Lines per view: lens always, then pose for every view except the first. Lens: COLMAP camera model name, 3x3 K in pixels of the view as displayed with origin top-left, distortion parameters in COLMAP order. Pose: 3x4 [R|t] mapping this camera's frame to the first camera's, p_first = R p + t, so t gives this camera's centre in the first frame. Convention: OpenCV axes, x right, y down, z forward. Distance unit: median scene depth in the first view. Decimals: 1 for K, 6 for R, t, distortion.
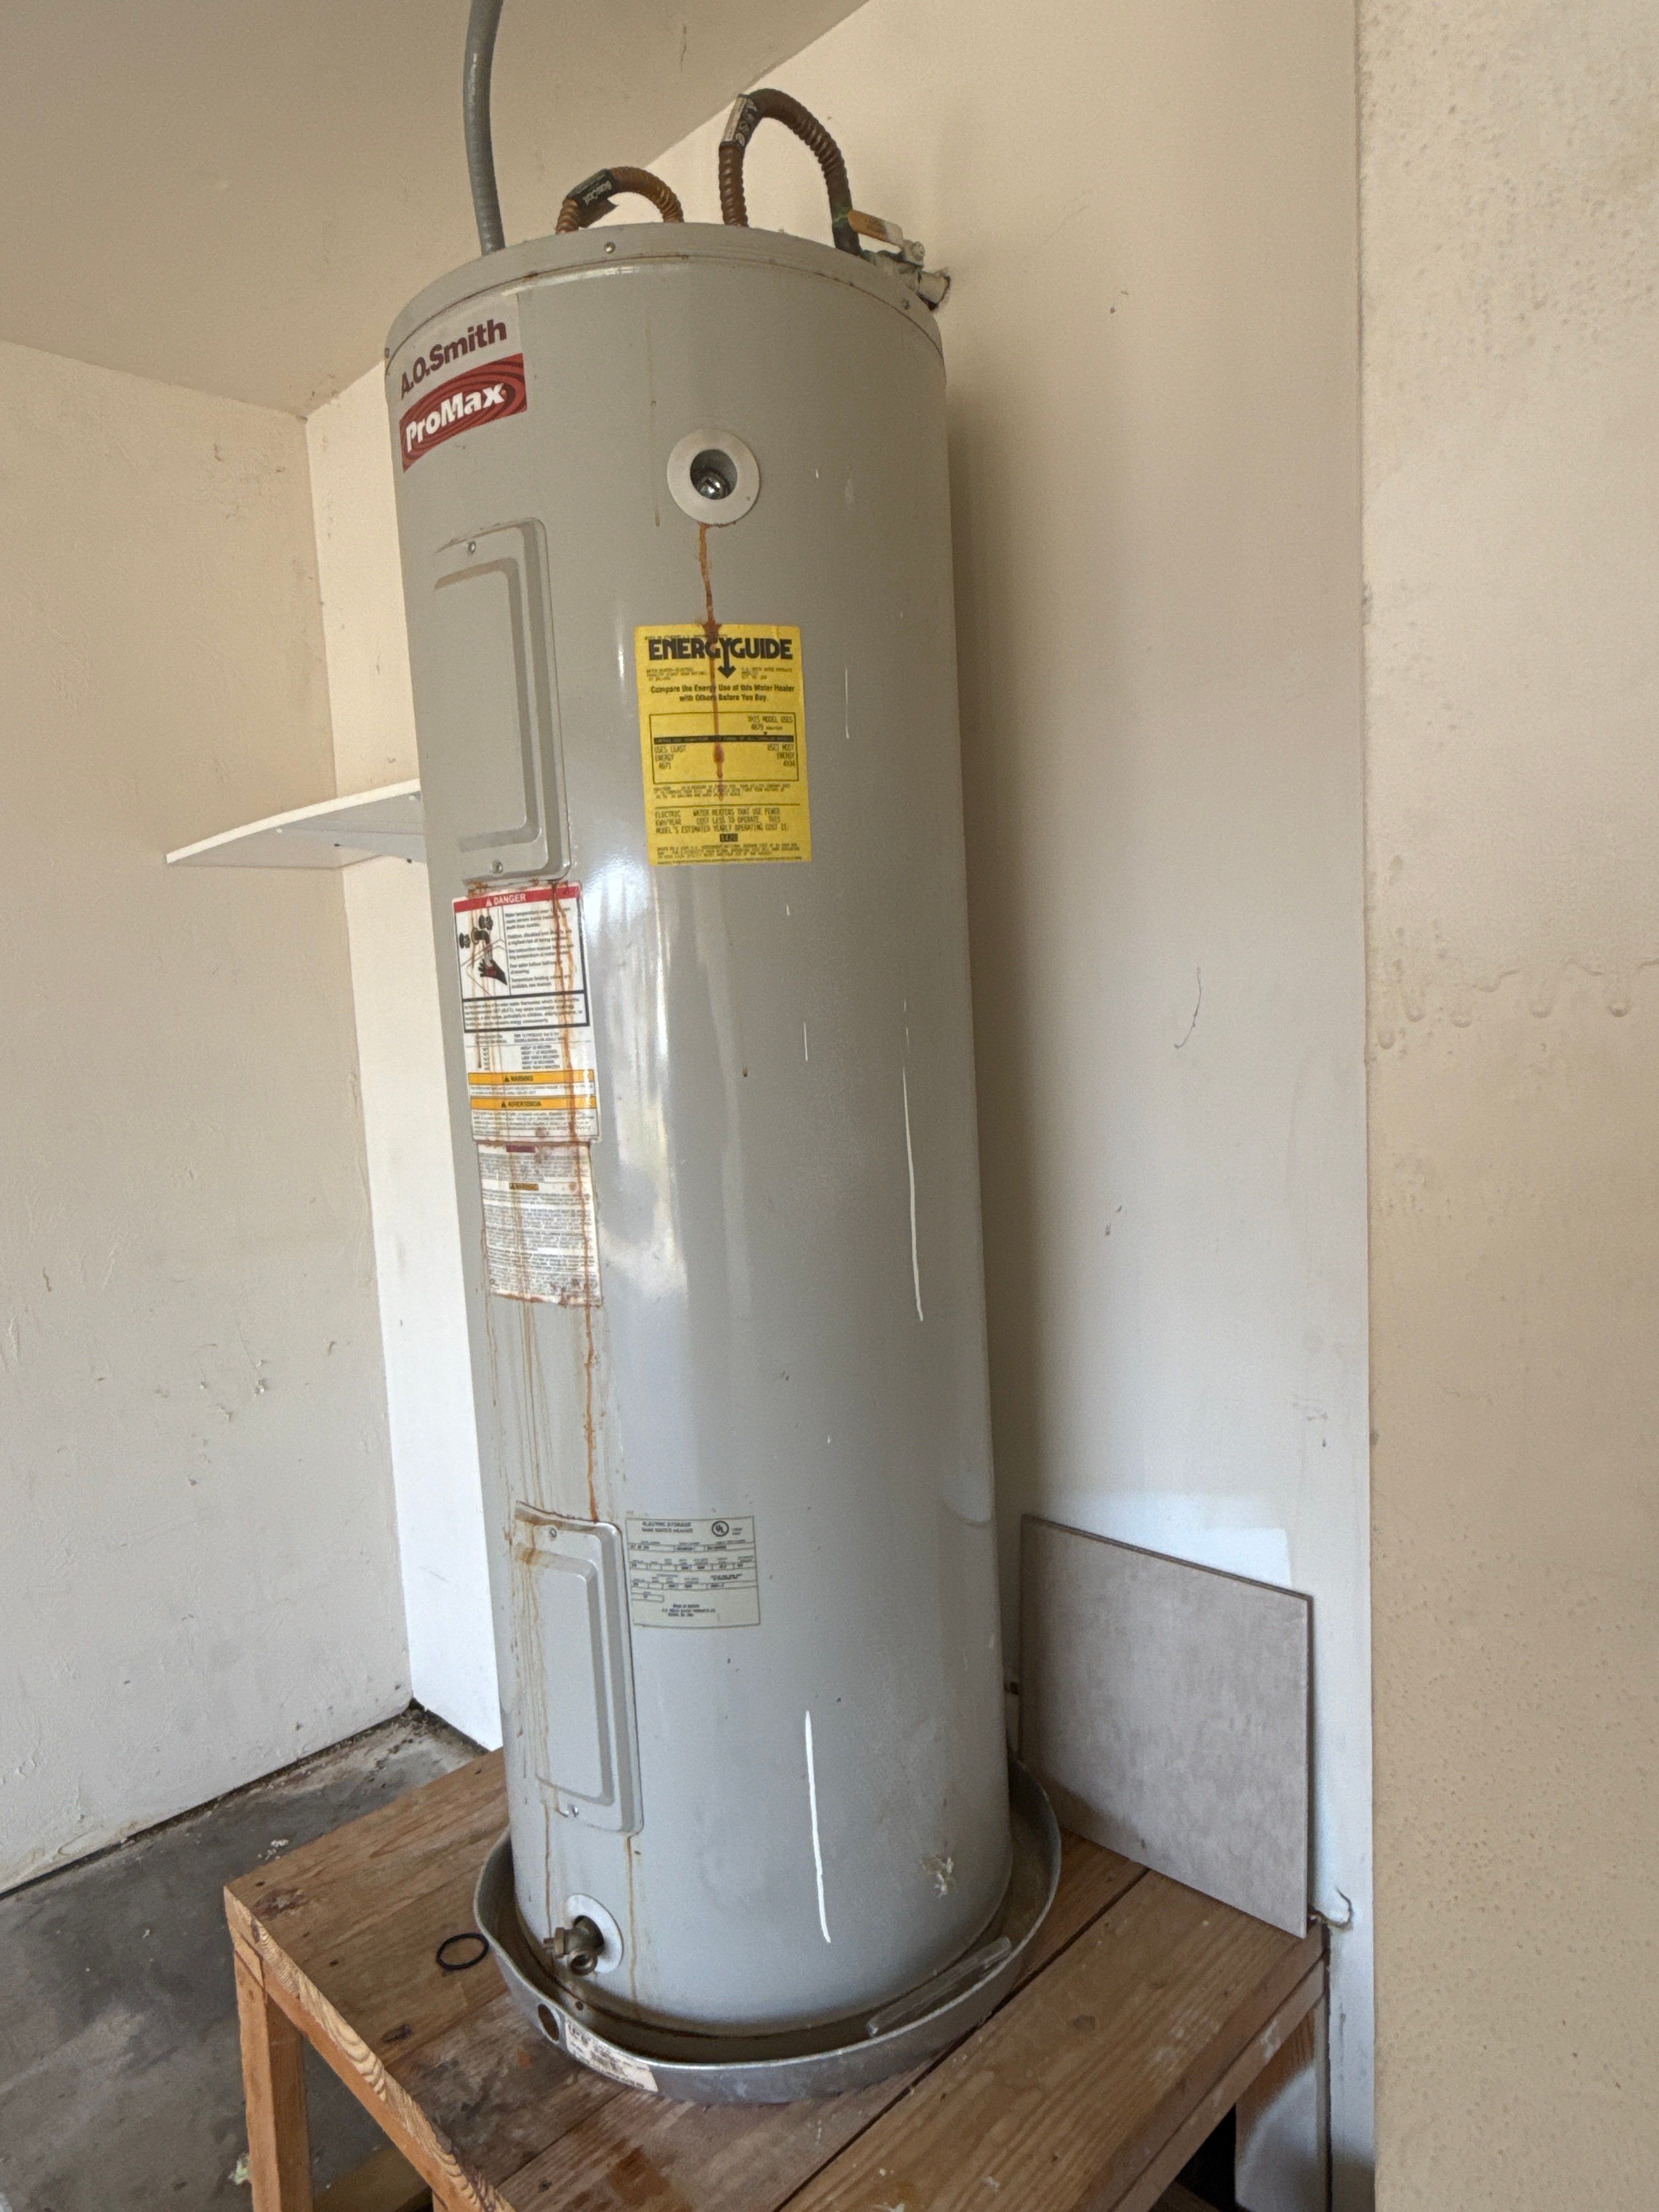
lens RADIAL K [[1400.7, 0, 792.2], [0, 1400.7, 1117.6], [0, 0, 1]] dist [0.000441, -0.000750]
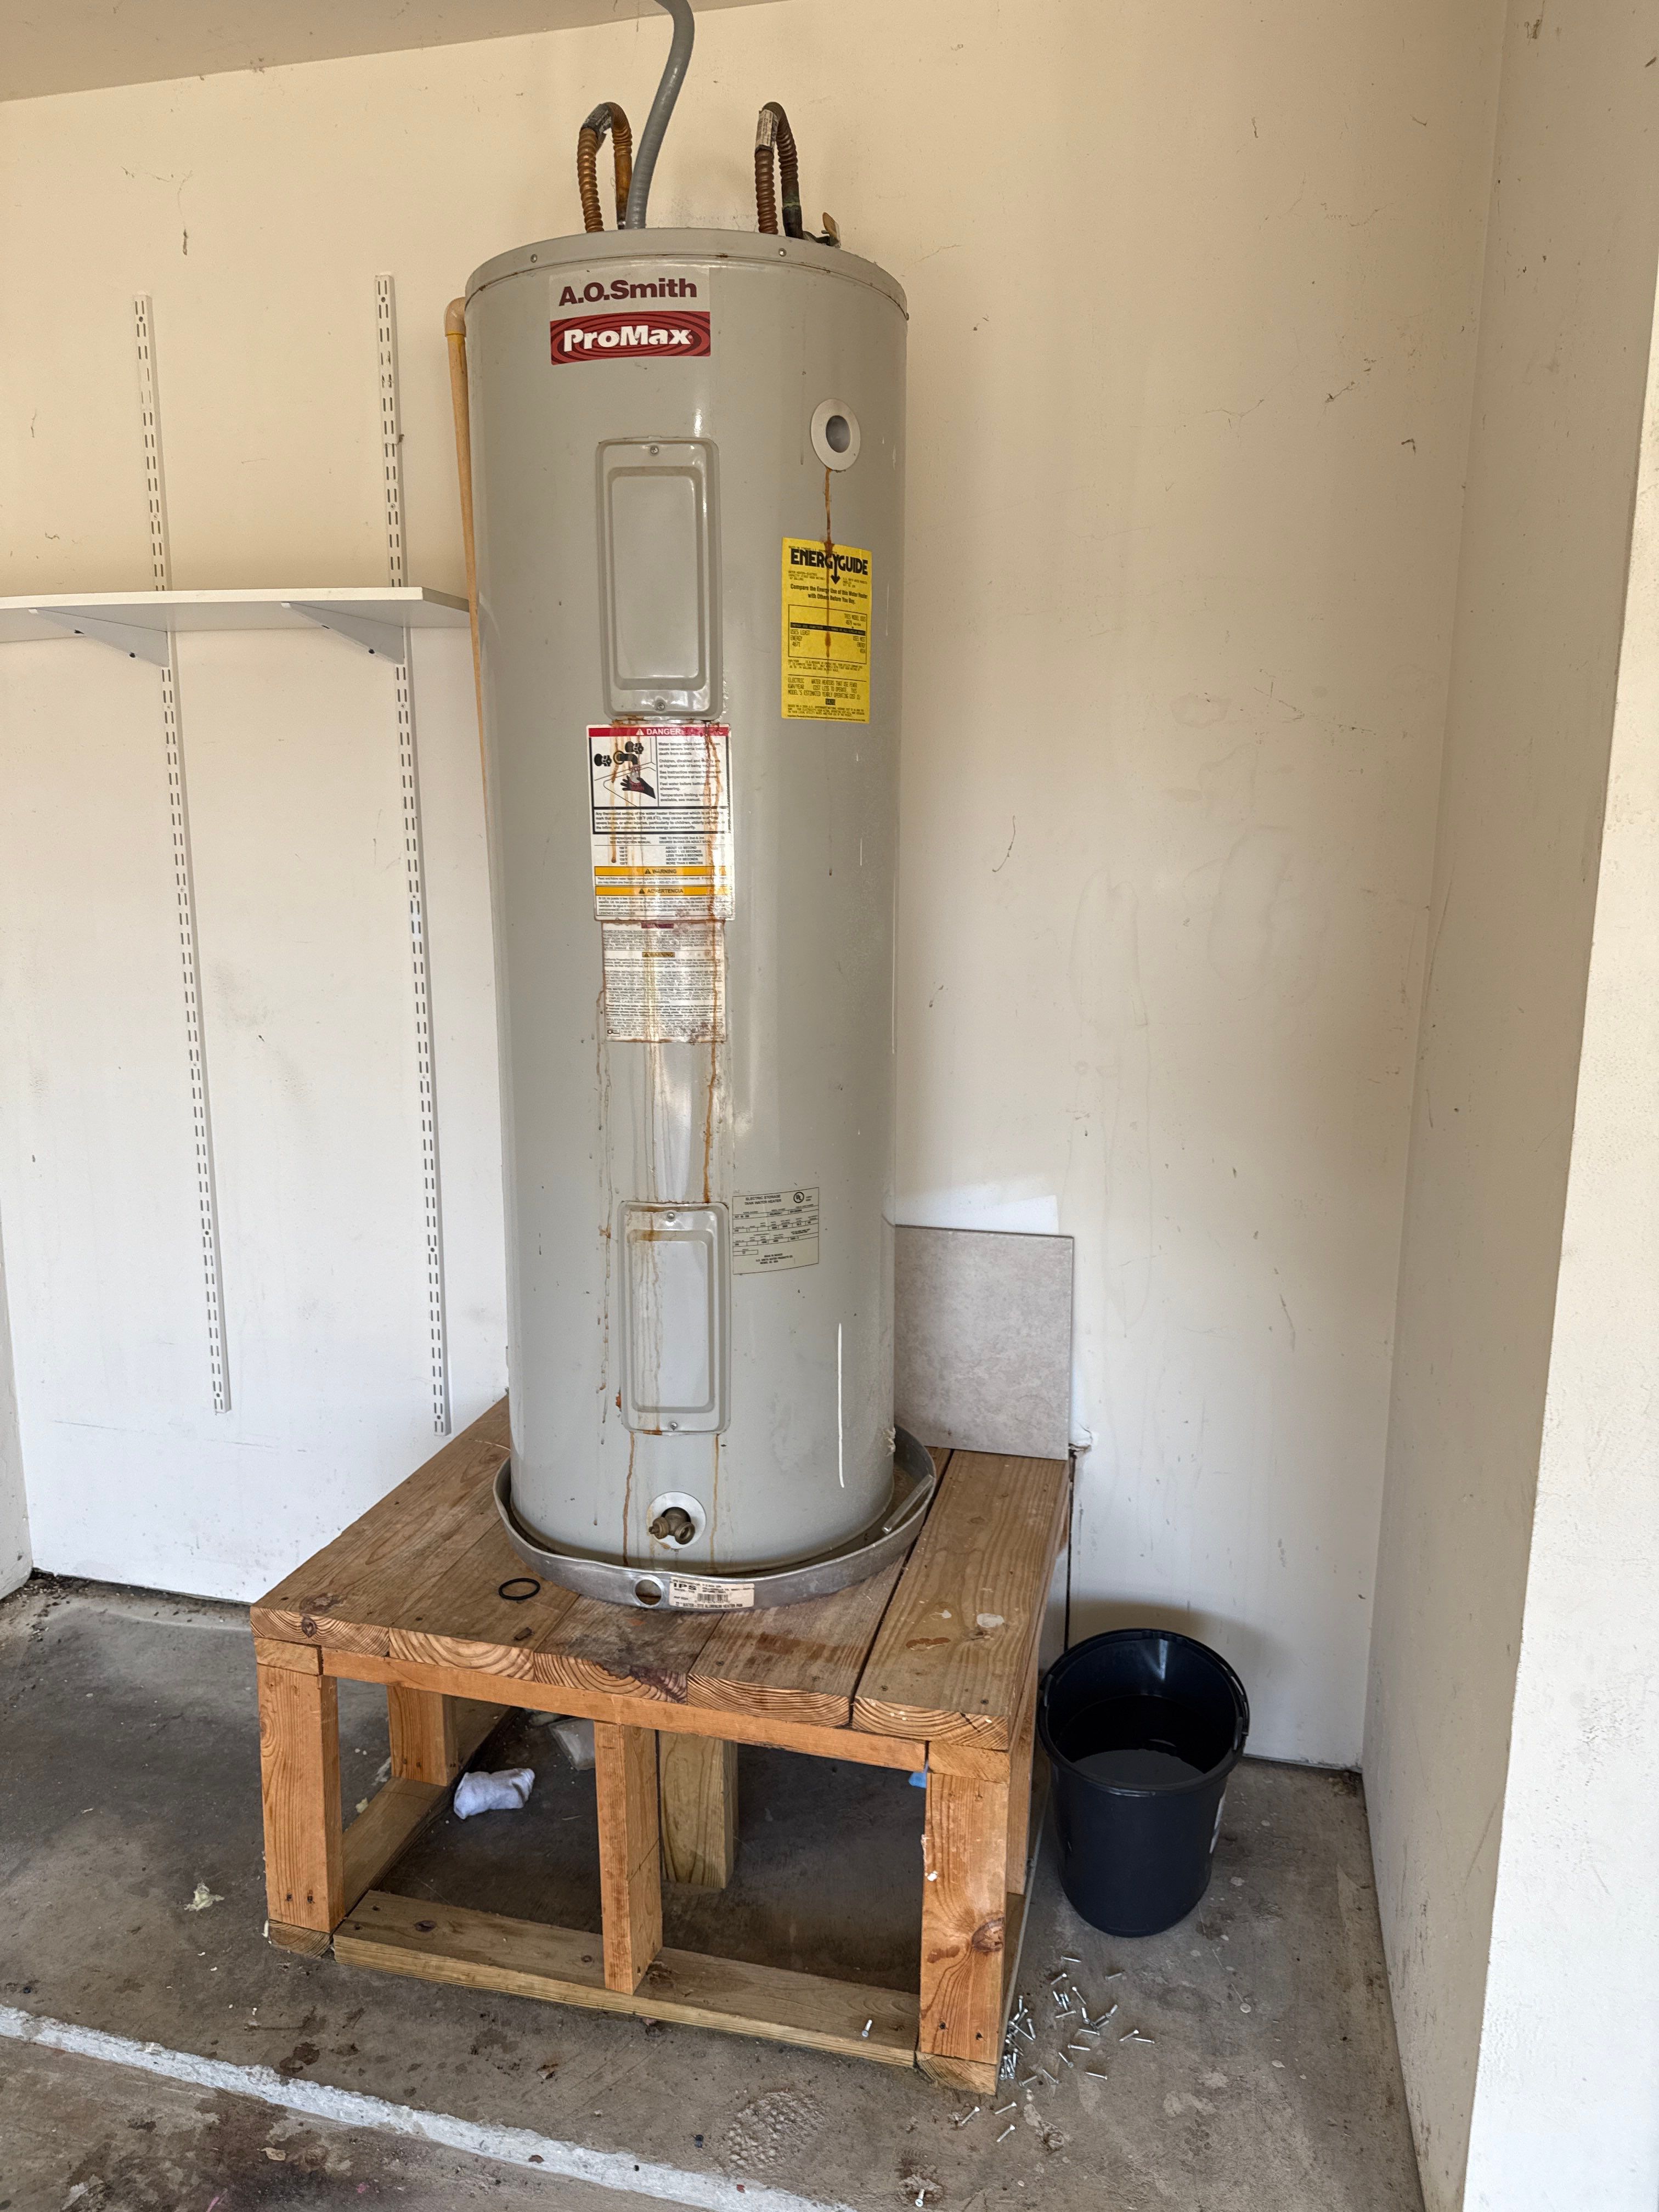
lens RADIAL K [[1608.5, 0, 801.5], [0, 1608.5, 1104.0], [0, 0, 1]] dist [0.103623, -0.106031]
pose [[0.856835, -0.035887, 0.514341, -0.867008], [0.002186, 0.997819, 0.065979, 0.091071], [-0.515586, -0.055409, 0.855044, -0.377841]]
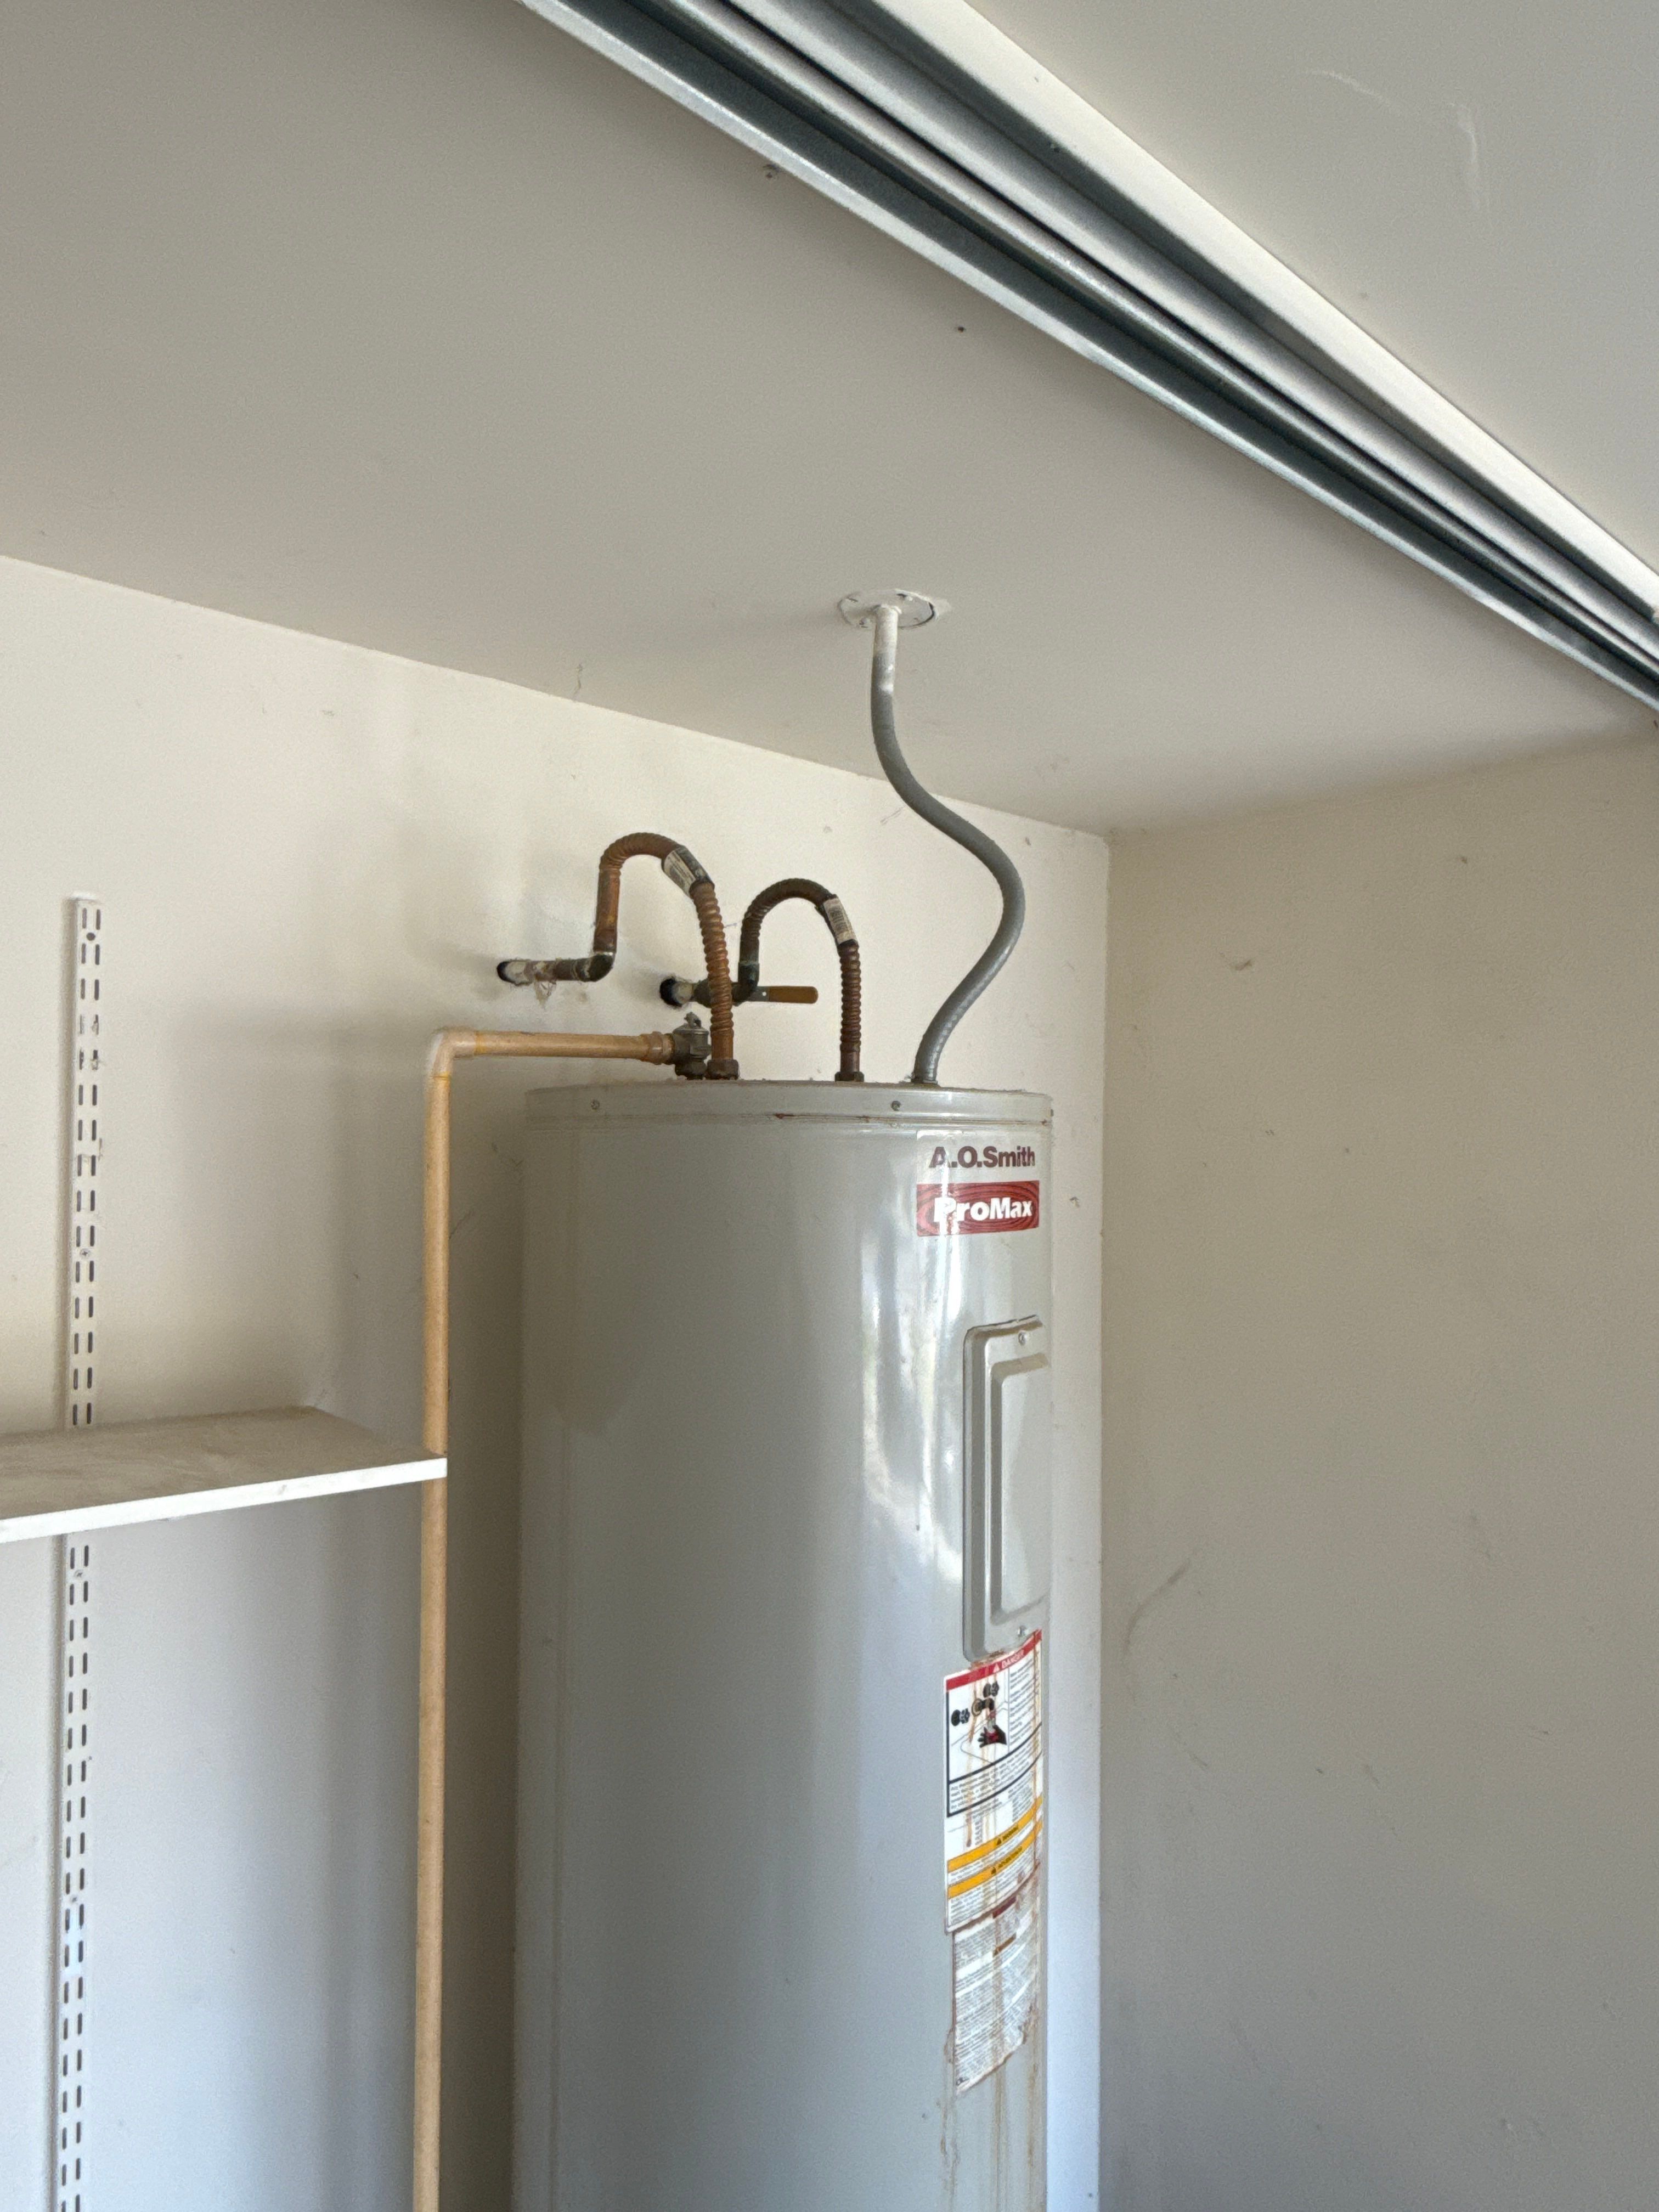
lens RADIAL K [[1400.7, 0, 838.0], [0, 1400.7, 1098.9], [0, 0, 1]] dist [0.000441, -0.000750]
pose [[0.030315, 0.085505, 0.995876, -1.267976], [0.092365, 0.991832, -0.087969, -0.484091], [-0.995264, 0.094651, 0.022170, 1.045613]]
